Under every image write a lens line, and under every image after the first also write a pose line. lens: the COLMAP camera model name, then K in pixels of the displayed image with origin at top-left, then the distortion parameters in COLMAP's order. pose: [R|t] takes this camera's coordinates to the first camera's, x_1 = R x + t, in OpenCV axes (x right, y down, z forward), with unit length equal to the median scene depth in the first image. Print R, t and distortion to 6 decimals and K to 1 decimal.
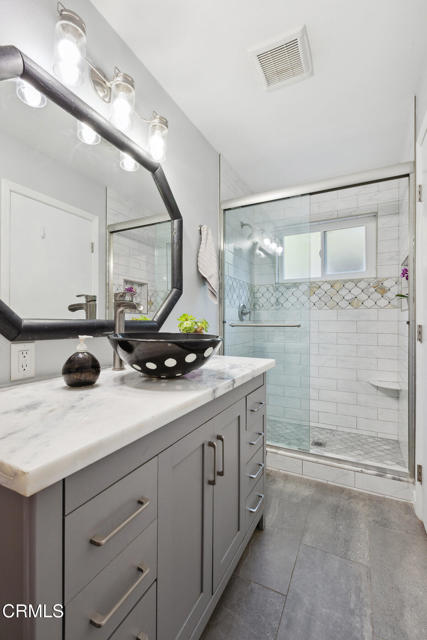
lens RADIAL K [[279.5, 0, 212.8], [0, 279.5, 320.9], [0, 0, 1]] dist [0.000541, 0.000734]
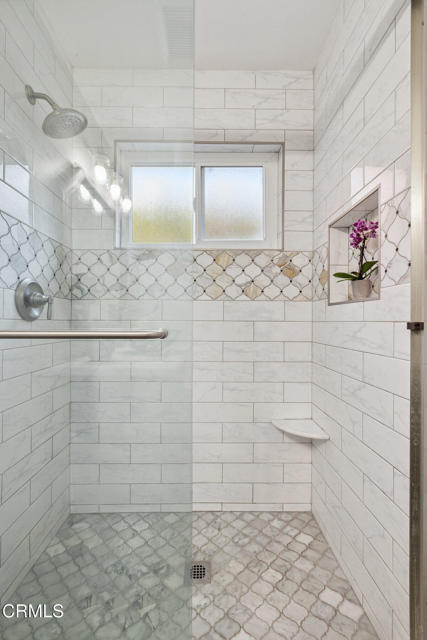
lens RADIAL K [[279.5, 0, 210.2], [0, 279.5, 321.3], [0, 0, 1]] dist [0.000541, 0.000734]
pose [[0.879396, 0.002231, 0.476085, 0.150929], [-0.003810, 0.999990, 0.002351, -0.000162], [-0.476075, -0.003881, 0.879396, 0.518547]]
